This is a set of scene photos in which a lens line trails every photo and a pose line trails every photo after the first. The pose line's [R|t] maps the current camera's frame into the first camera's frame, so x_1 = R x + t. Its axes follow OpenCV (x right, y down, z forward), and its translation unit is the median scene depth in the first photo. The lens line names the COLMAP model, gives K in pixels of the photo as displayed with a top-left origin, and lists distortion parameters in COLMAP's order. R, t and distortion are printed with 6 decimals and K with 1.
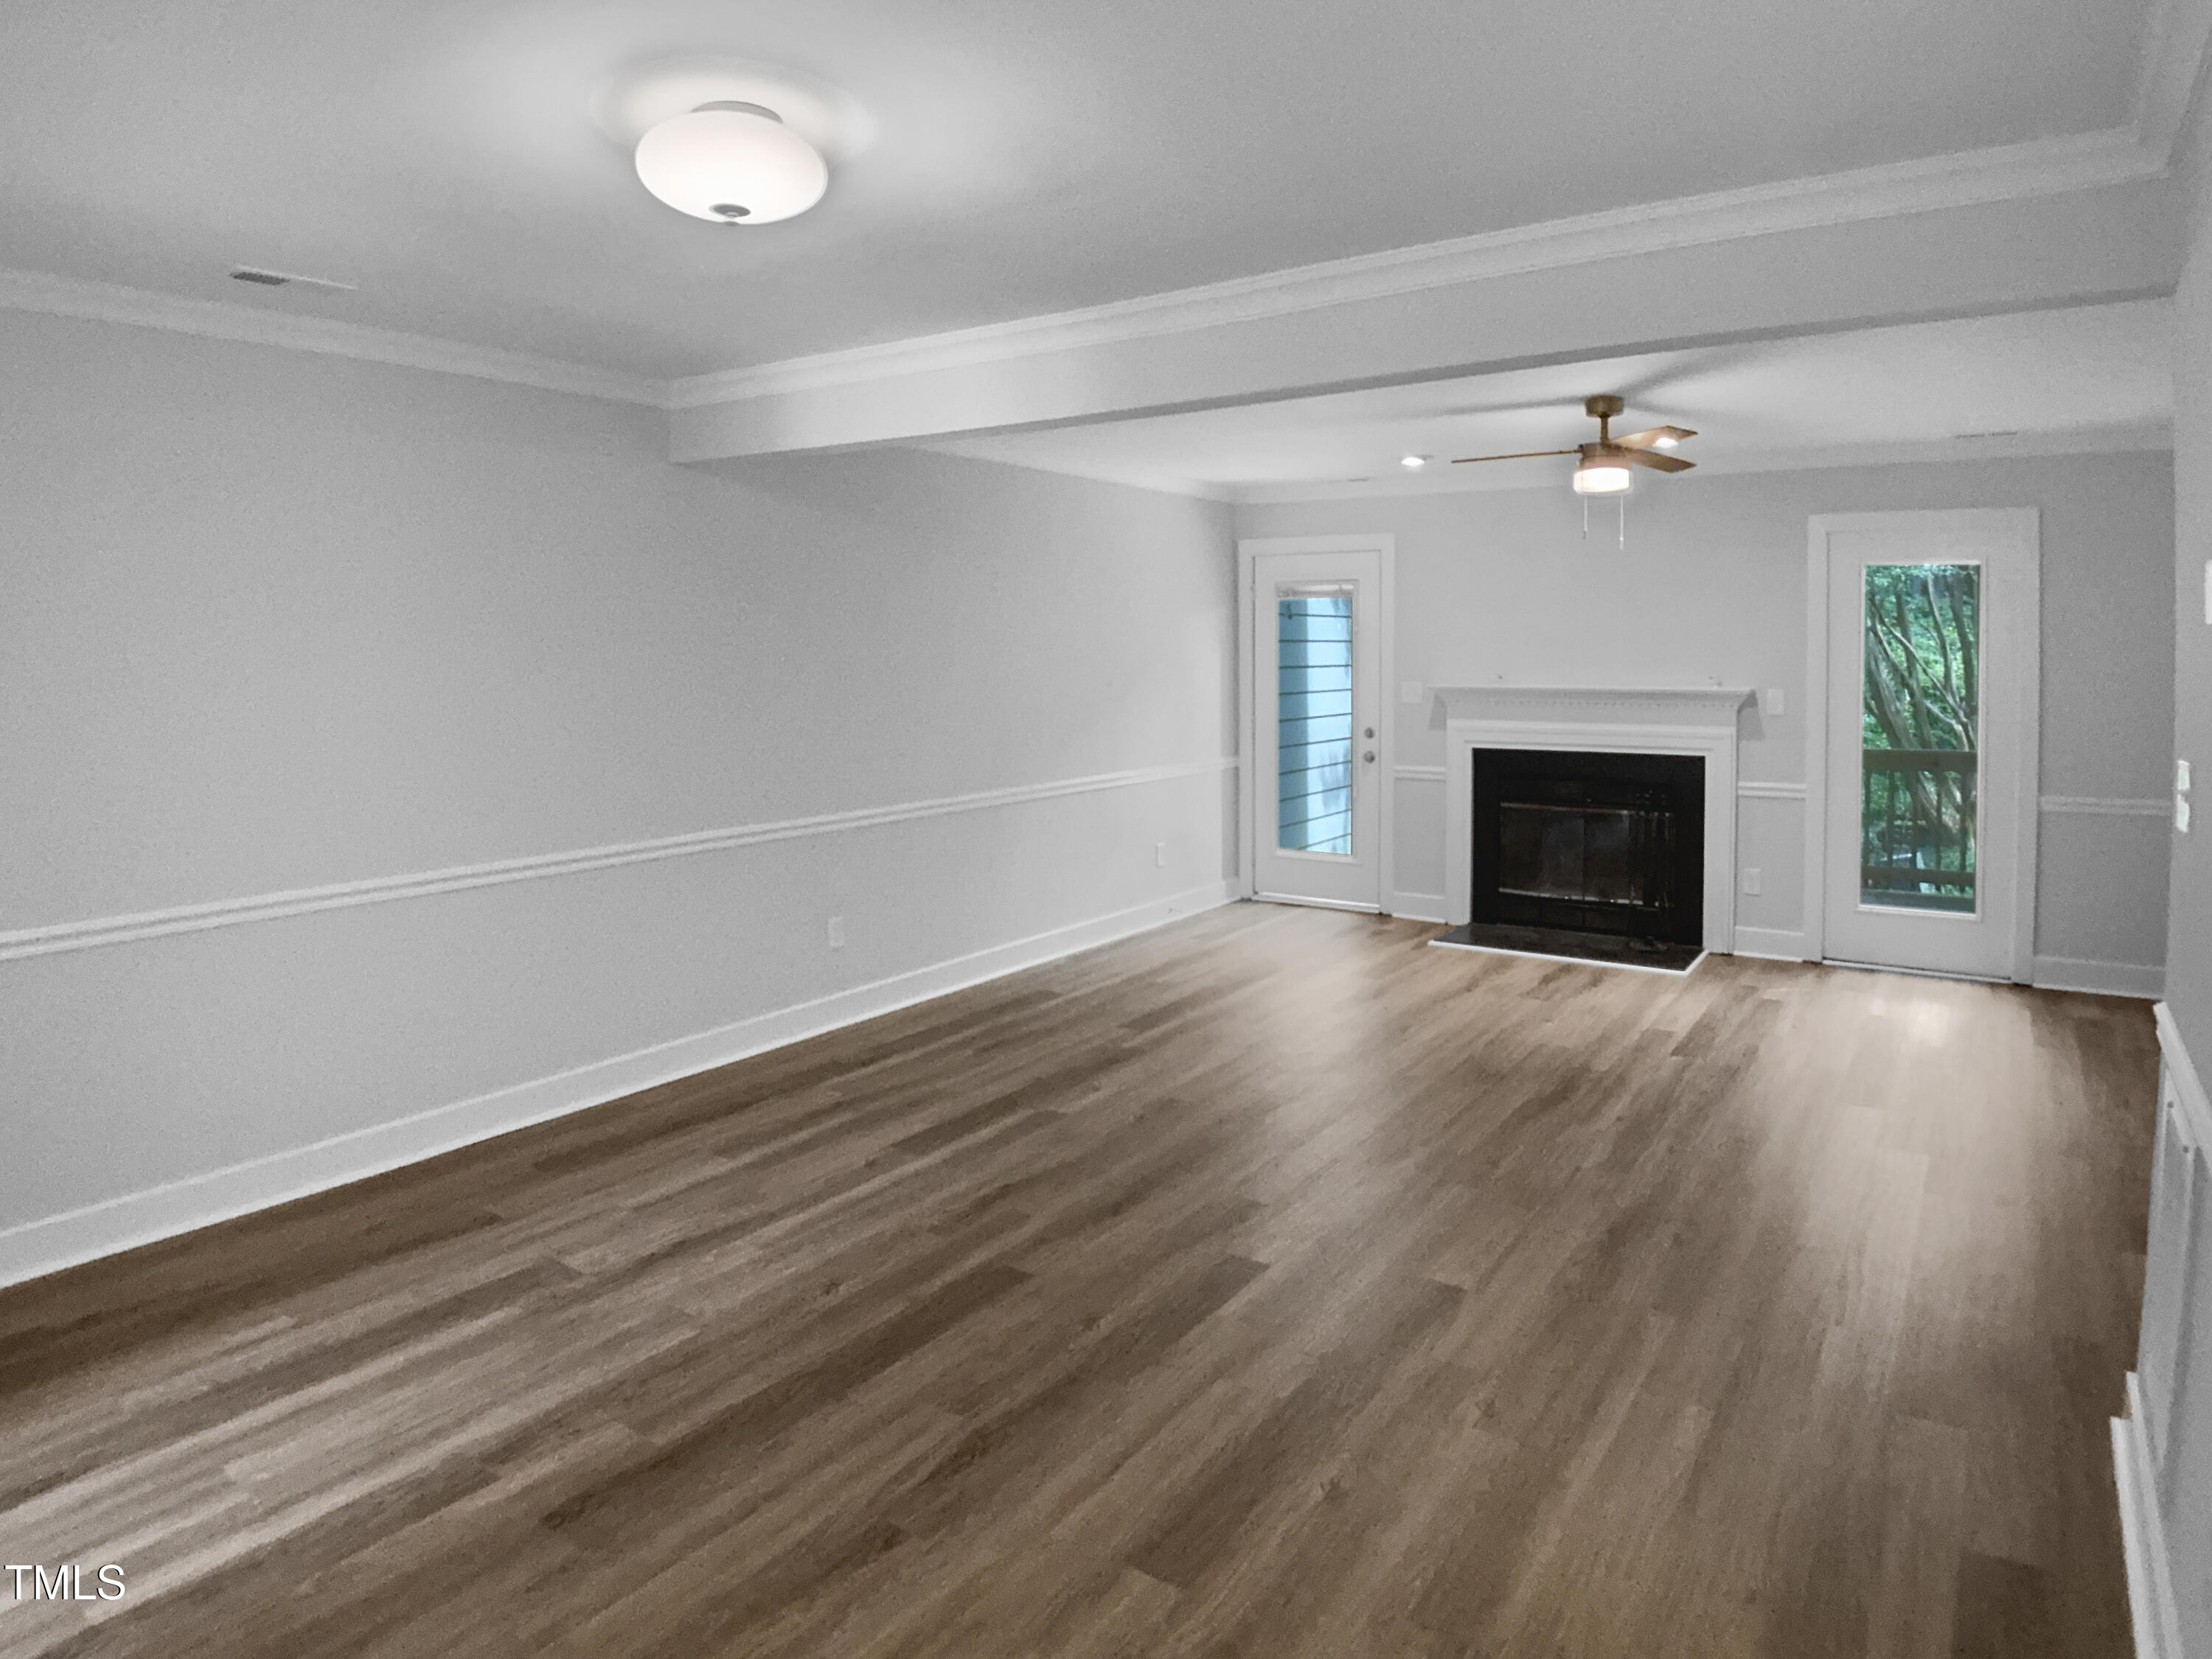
lens RADIAL K [[1371.1, 0, 1072.2], [0, 1371.1, 717.0], [0, 0, 1]] dist [-0.063988, -0.012717]
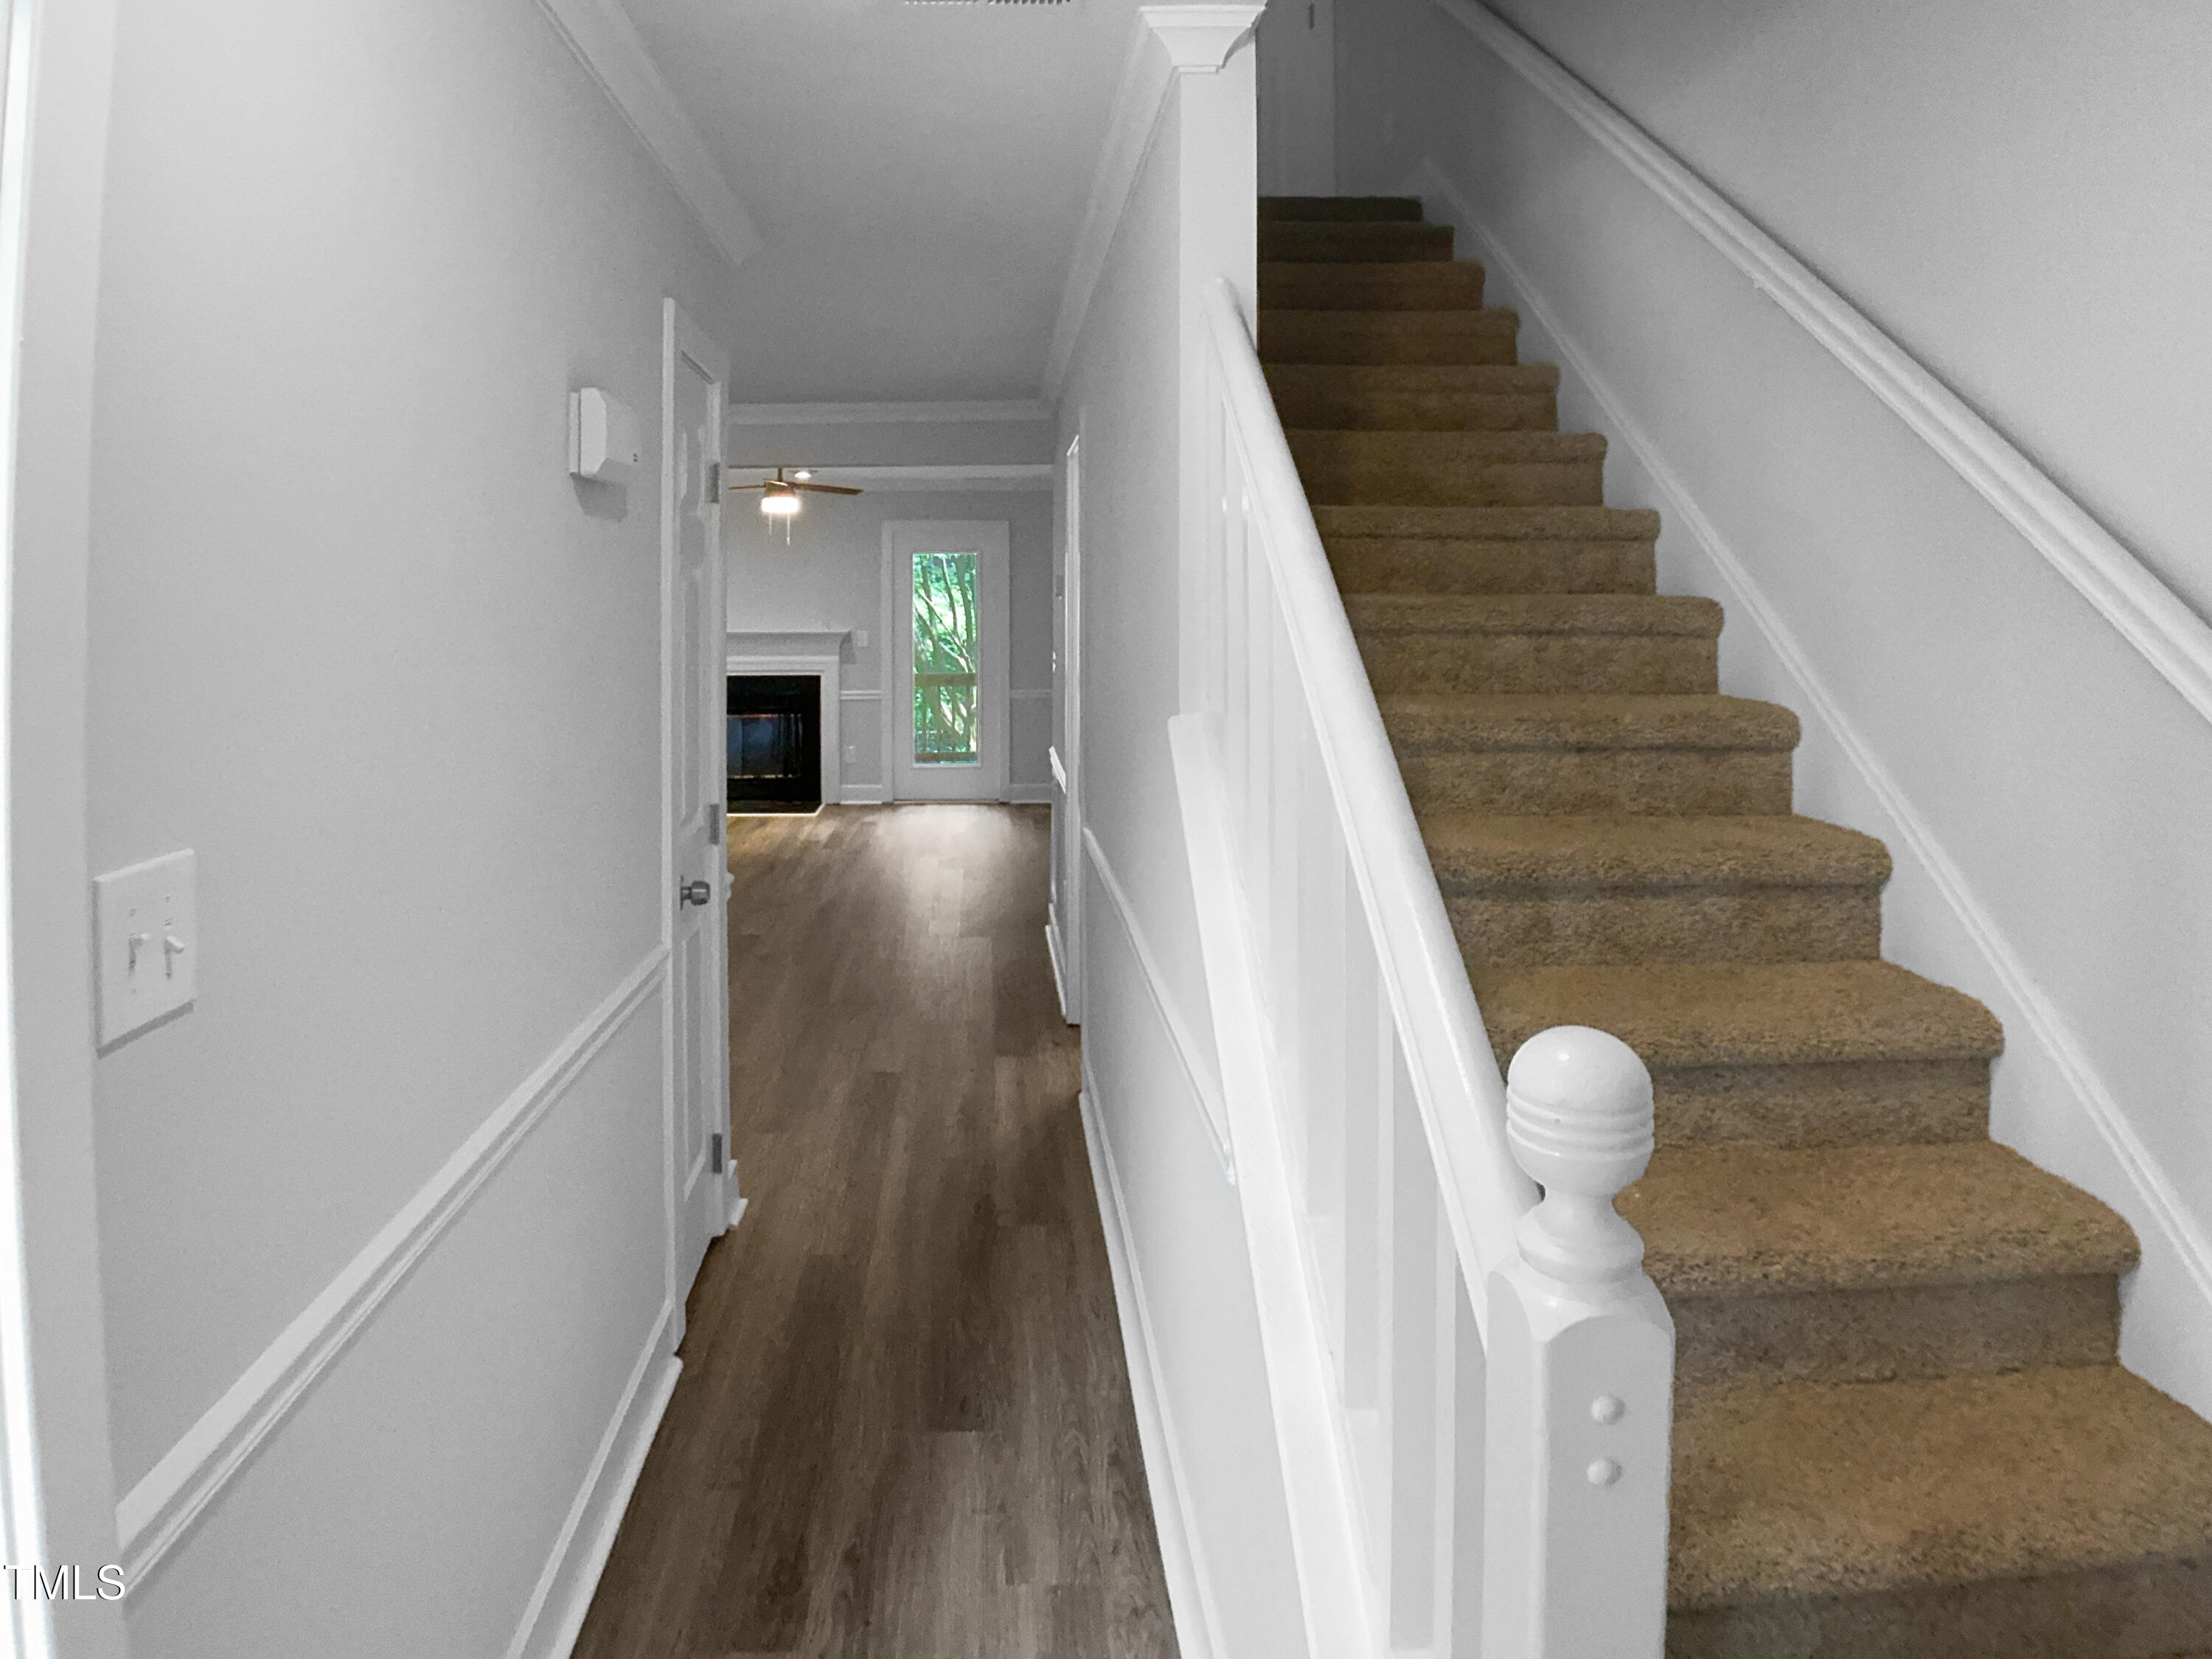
lens RADIAL K [[1401.0, 0, 1103.7], [0, 1401.0, 629.2], [0, 0, 1]] dist [-0.060001, -0.005555]
pose [[0.769816, -0.002785, 0.638260, -0.300885], [0.022746, 0.999475, -0.023074, 0.020943], [-0.637861, 0.032281, 0.769475, -0.433713]]
